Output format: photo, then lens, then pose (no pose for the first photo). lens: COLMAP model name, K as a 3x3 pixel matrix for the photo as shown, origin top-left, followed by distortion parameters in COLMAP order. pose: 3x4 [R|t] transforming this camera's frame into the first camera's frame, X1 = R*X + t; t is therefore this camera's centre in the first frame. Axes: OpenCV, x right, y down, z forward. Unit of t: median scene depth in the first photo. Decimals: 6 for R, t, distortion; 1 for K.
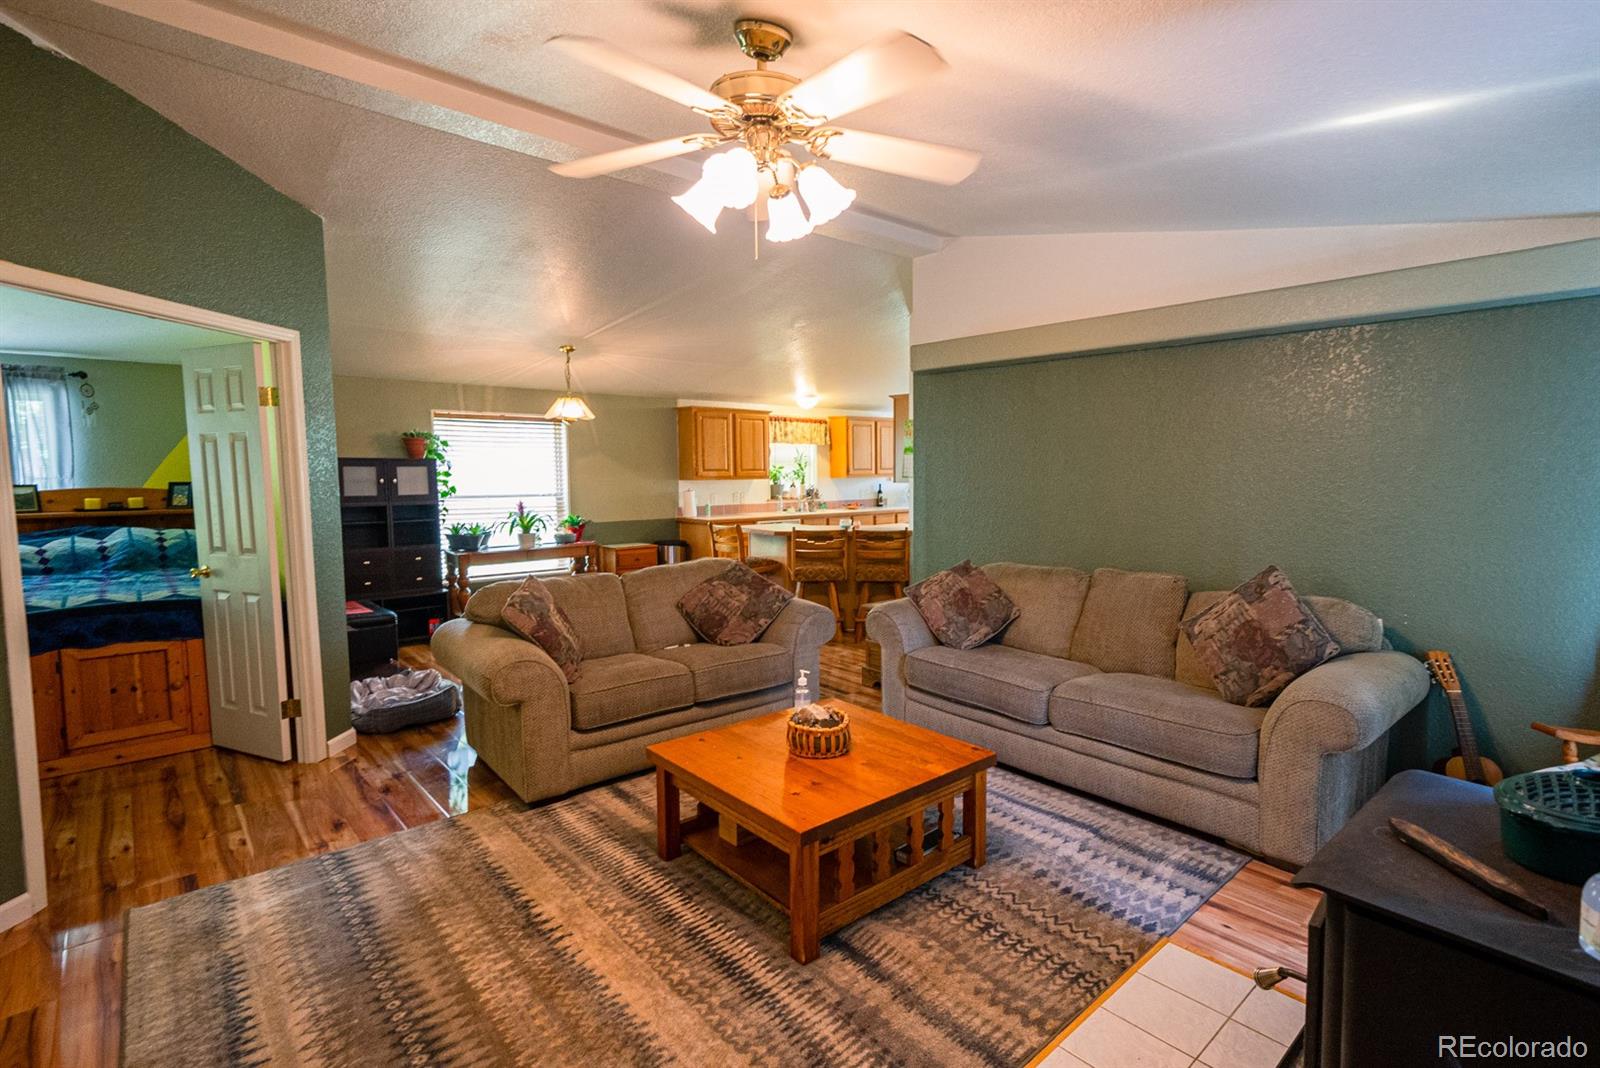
lens RADIAL K [[761.9, 0, 833.8], [0, 761.9, 536.1], [0, 0, 1]] dist [0.001453, 0.000476]
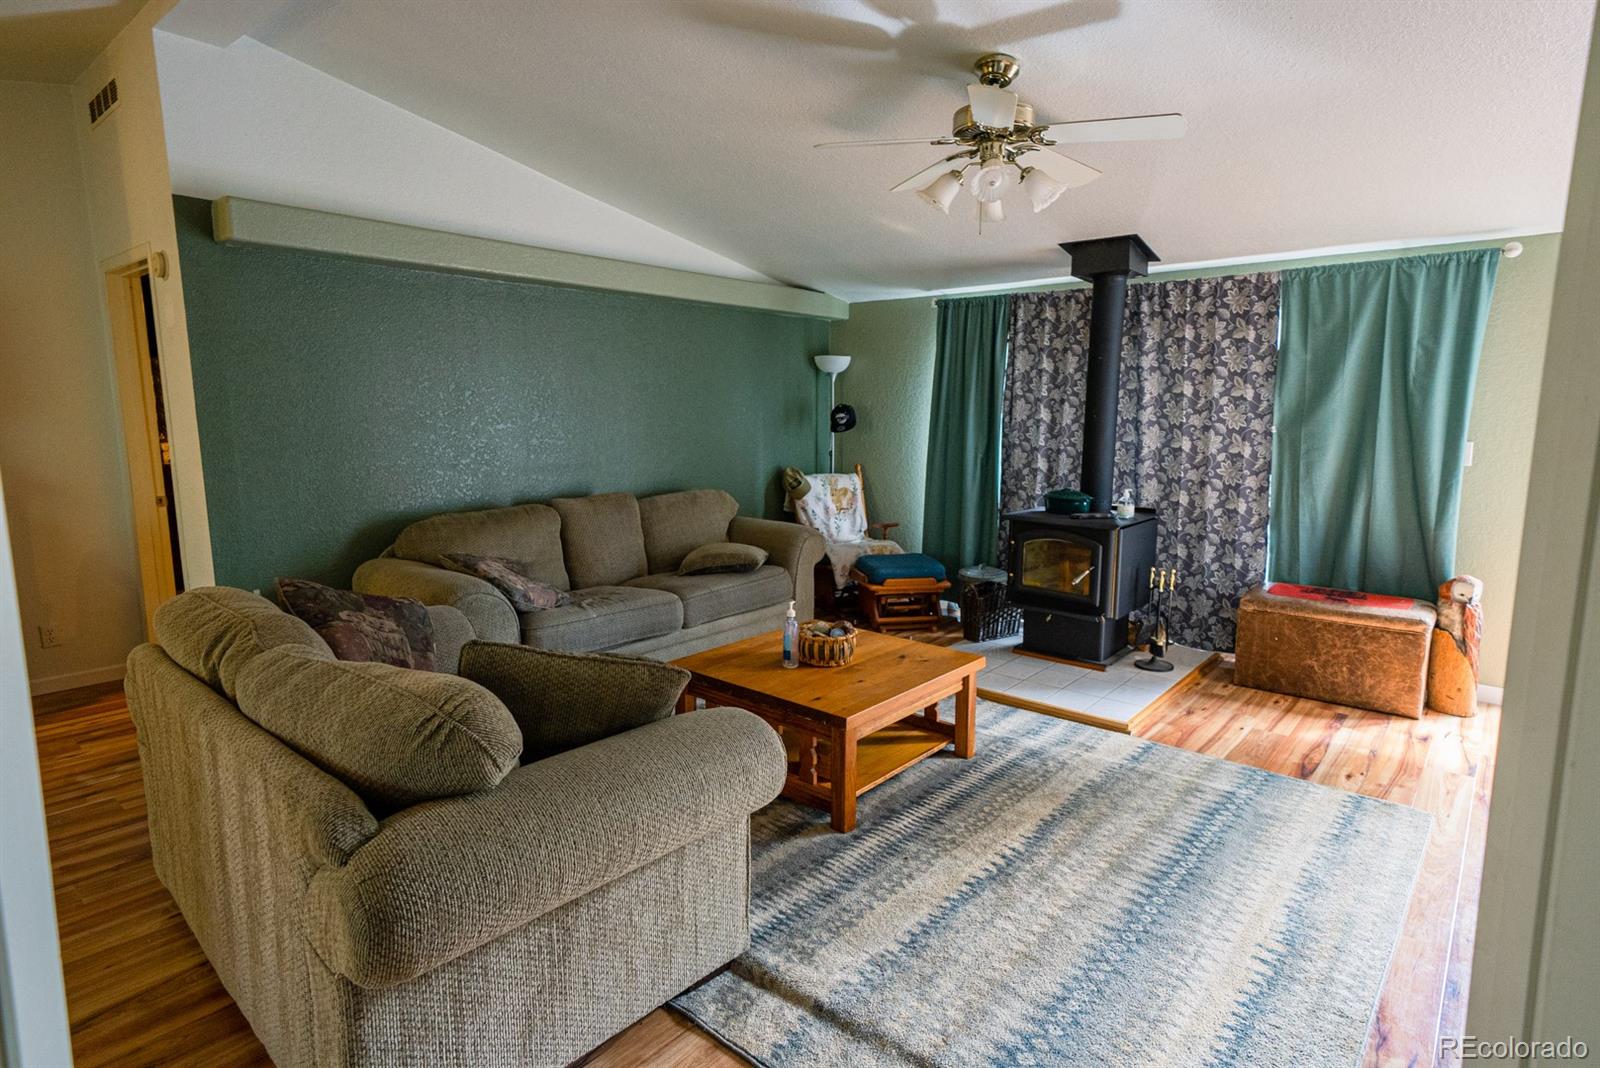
lens RADIAL K [[843.8, 0, 800.0], [0, 843.8, 534.0], [0, 0, 1]] dist [0.018496, 0.000035]
pose [[-0.119104, -0.148104, 0.981774, -1.352044], [0.079108, 0.984253, 0.158075, -0.109326], [-0.989725, 0.096494, -0.105512, 1.311506]]
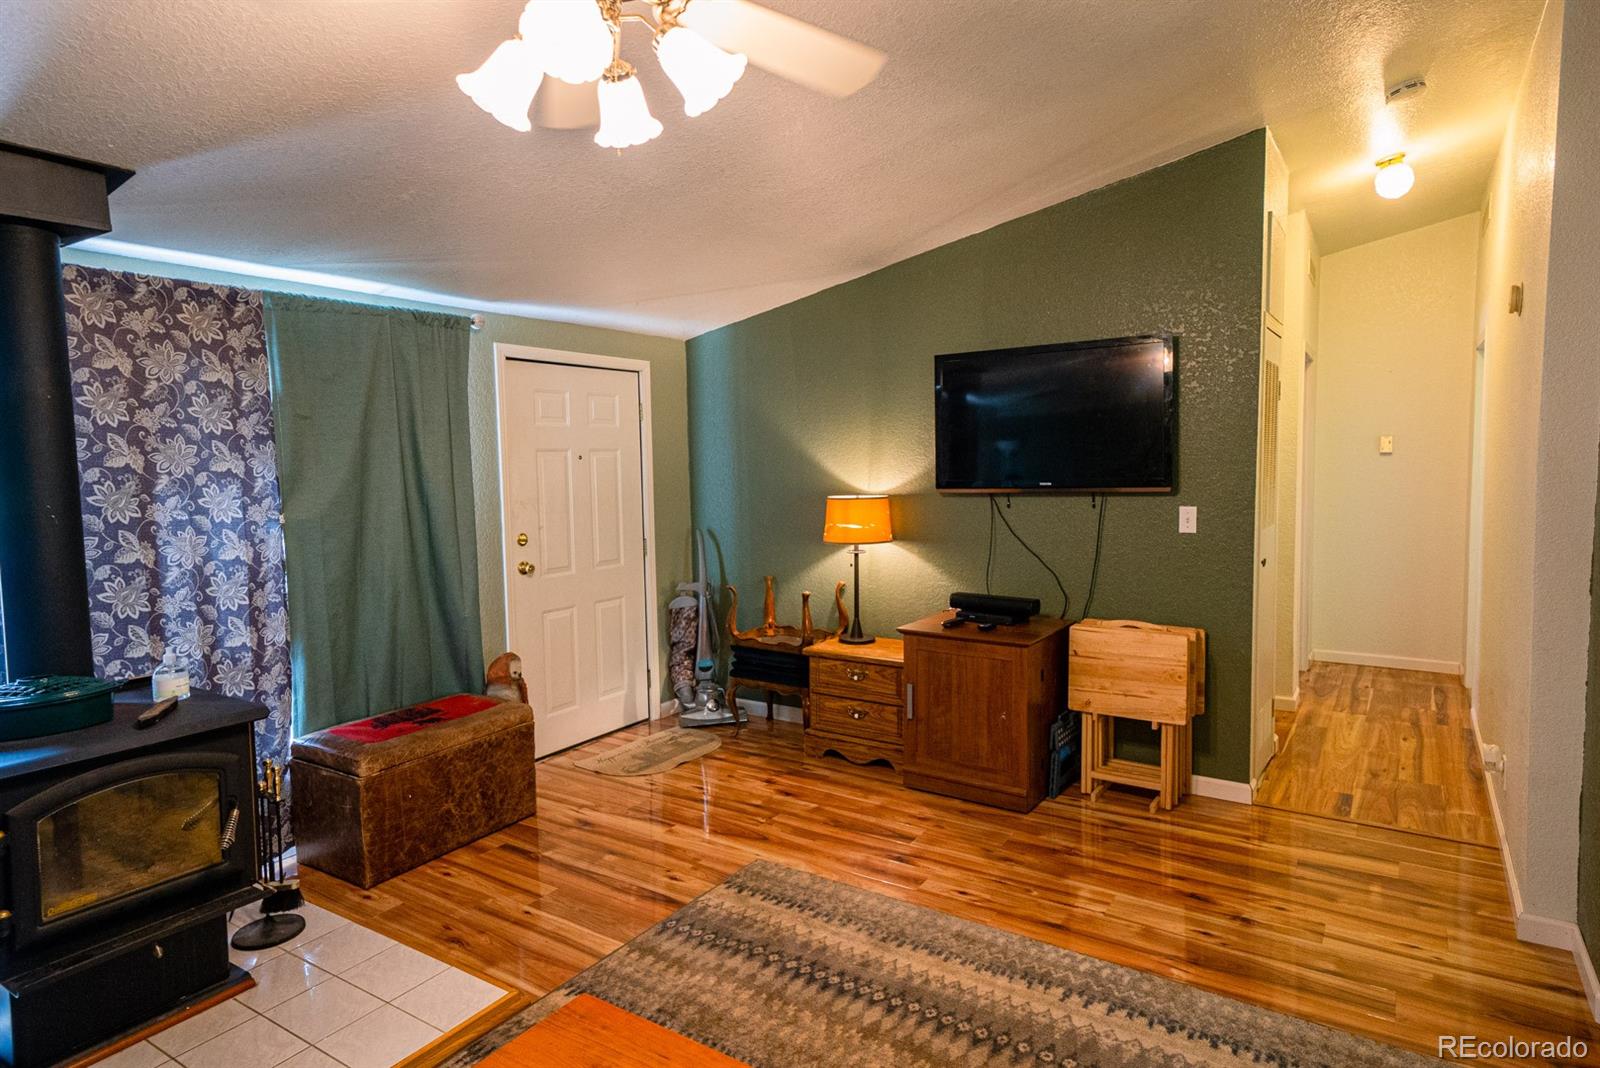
lens RADIAL K [[915.5, 0, 802.1], [0, 915.5, 528.3], [0, 0, 1]] dist [0.024351, 0.000463]
pose [[-0.969147, 0.040101, -0.243200, -0.038782], [0.001654, 0.987713, 0.156272, -0.160236], [0.246478, 0.151048, -0.957305, 1.595574]]
